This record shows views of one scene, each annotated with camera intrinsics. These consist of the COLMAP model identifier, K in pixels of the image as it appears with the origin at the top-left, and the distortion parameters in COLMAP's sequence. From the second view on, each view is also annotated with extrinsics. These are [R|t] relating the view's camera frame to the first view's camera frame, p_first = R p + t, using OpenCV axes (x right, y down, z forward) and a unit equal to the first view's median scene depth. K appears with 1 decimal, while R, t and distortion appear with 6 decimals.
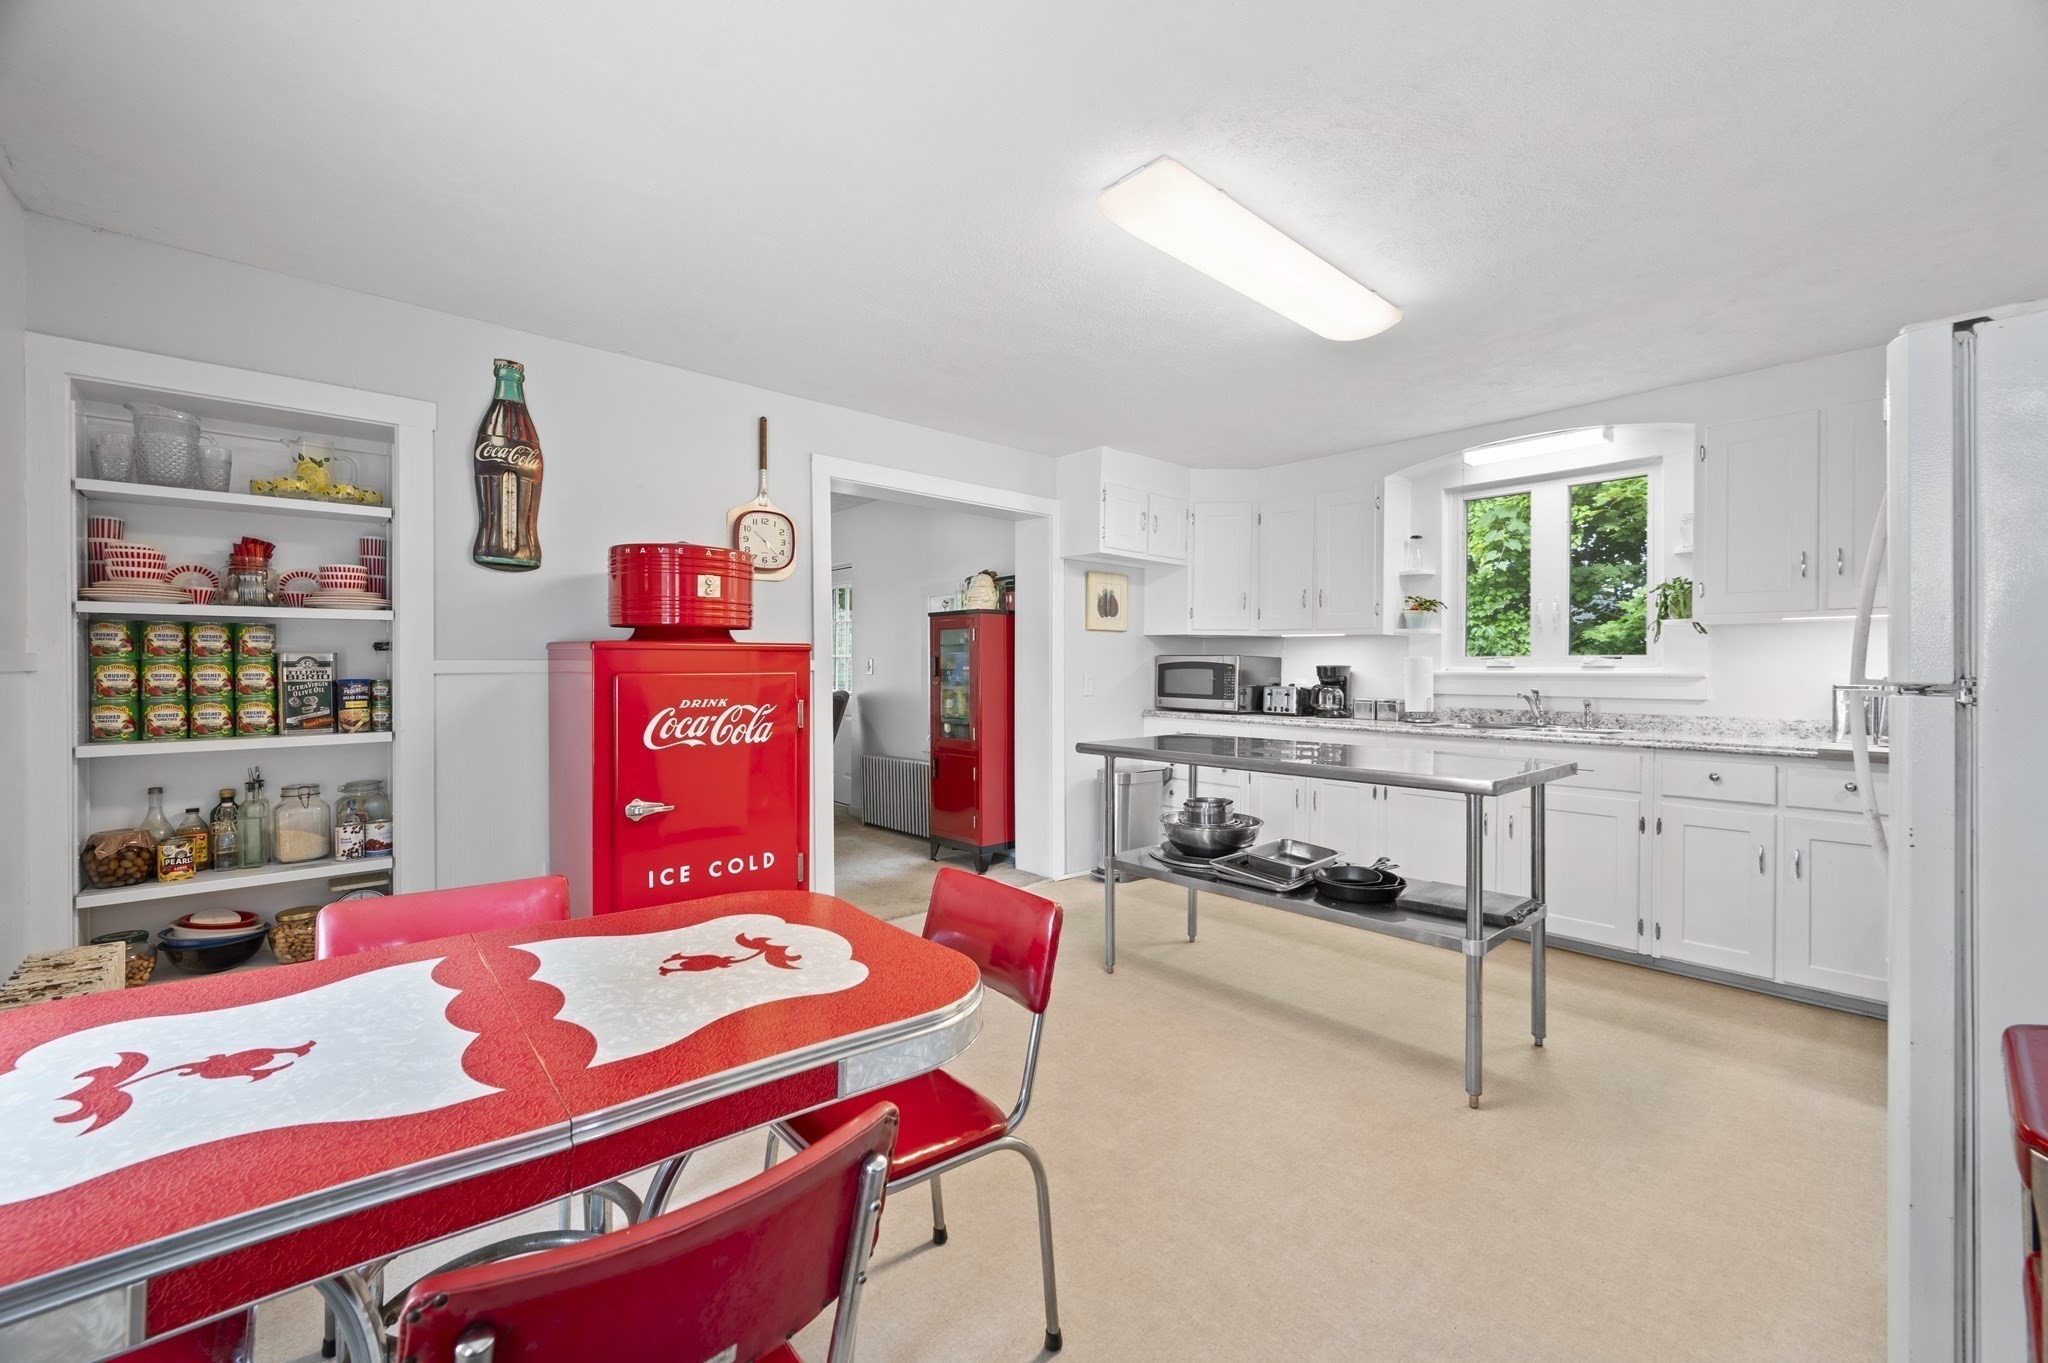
lens RADIAL K [[836.2, 0, 1044.2], [0, 836.2, 669.1], [0, 0, 1]] dist [0.001824, 0.000314]
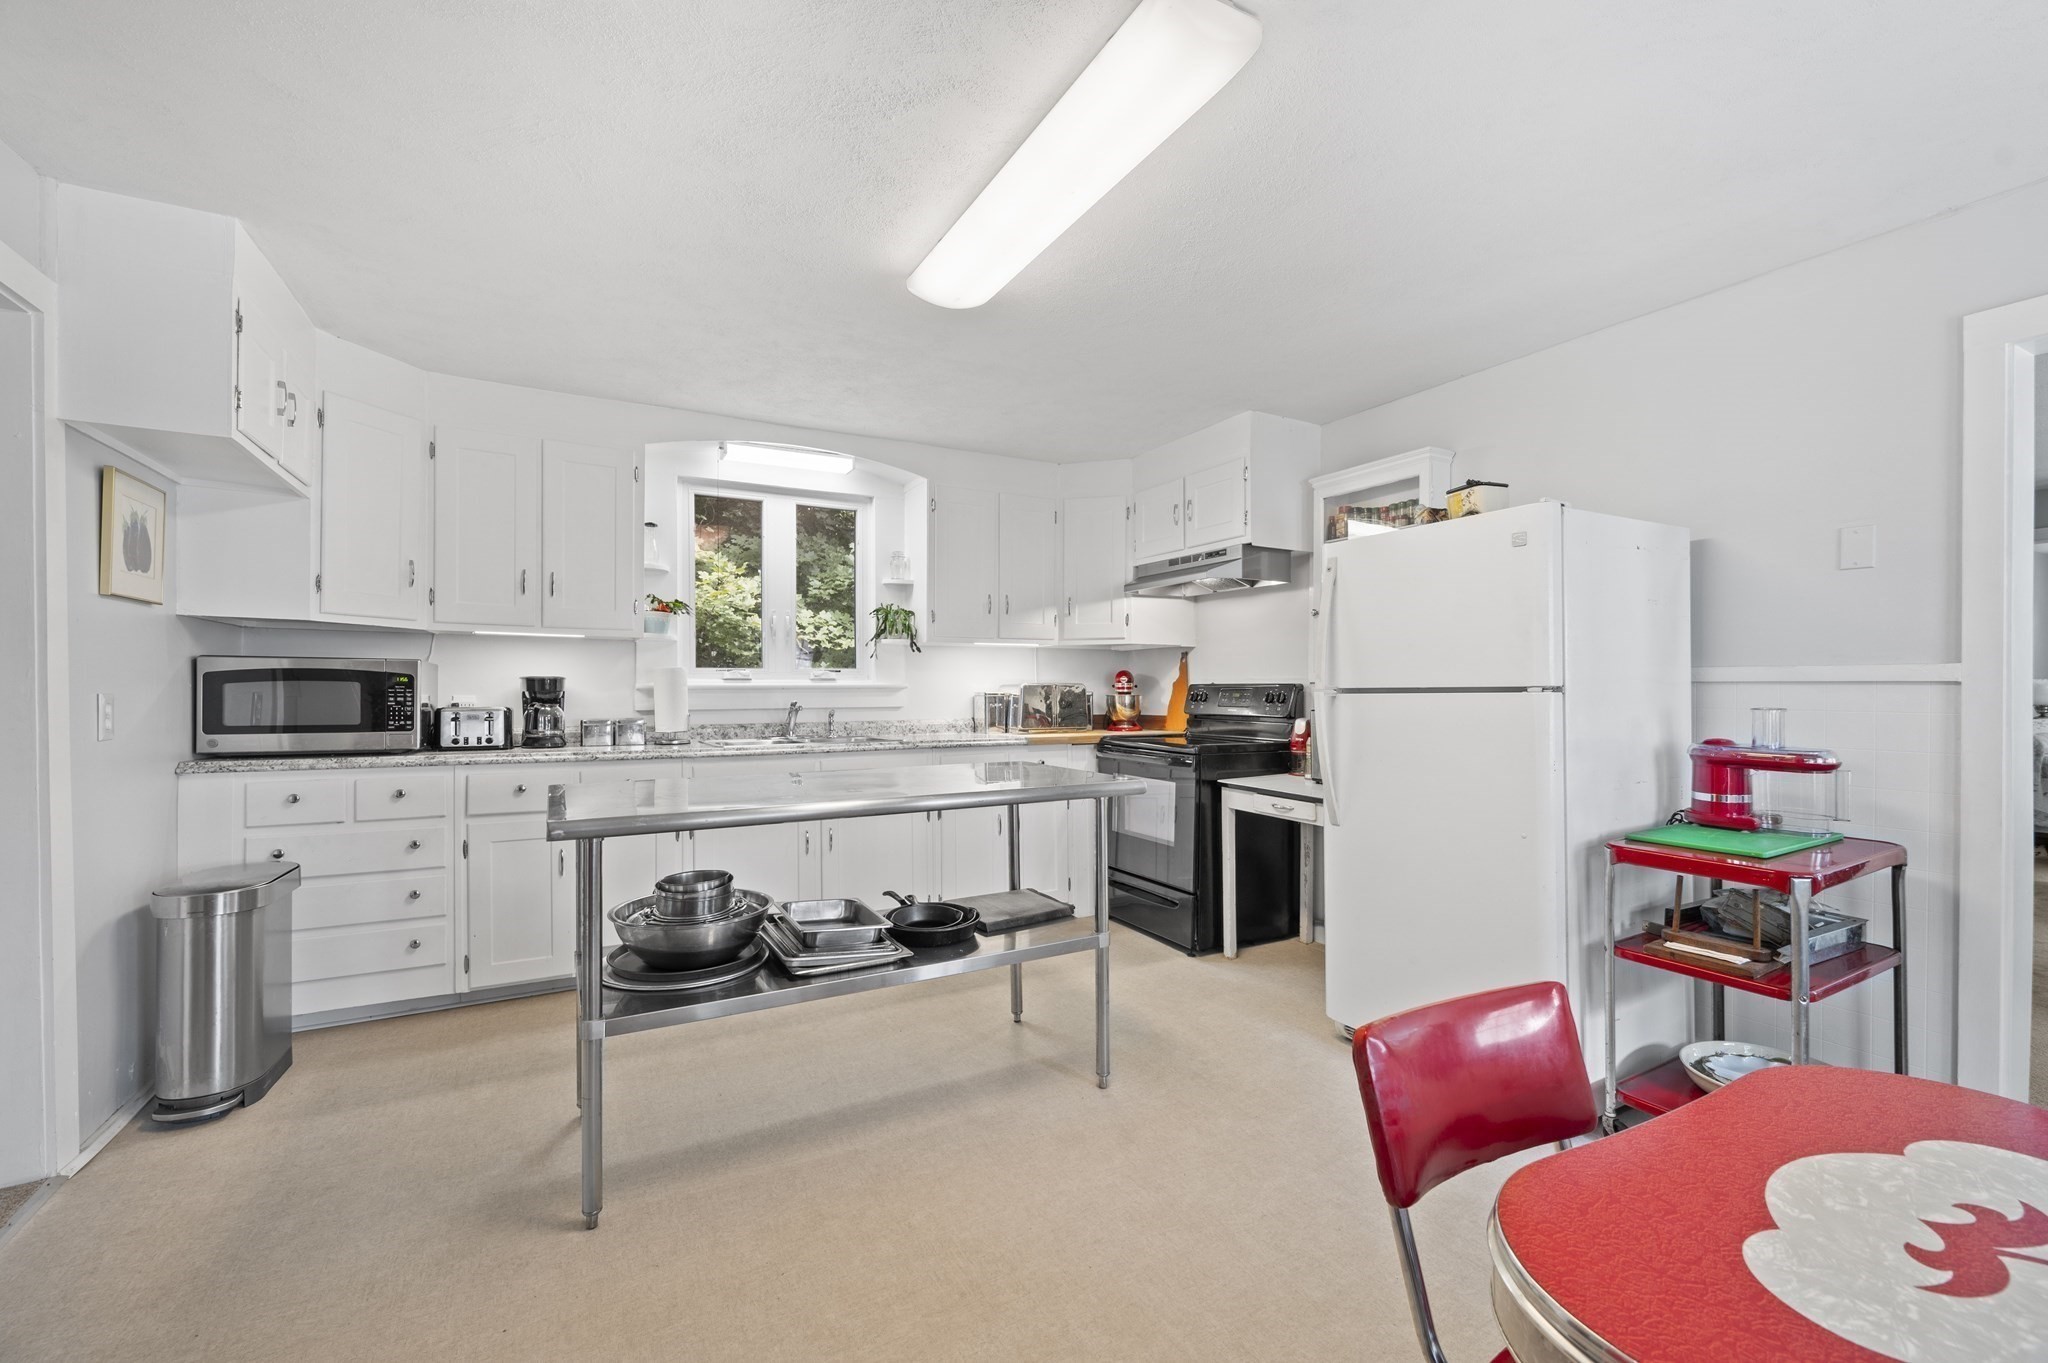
lens RADIAL K [[836.2, 0, 1033.2], [0, 836.2, 689.5], [0, 0, 1]] dist [0.001824, 0.000314]
pose [[0.246126, -0.007015, 0.969212, -0.307374], [0.005307, 0.999969, 0.005889, 0.005667], [-0.969223, 0.003694, 0.246156, 0.469093]]
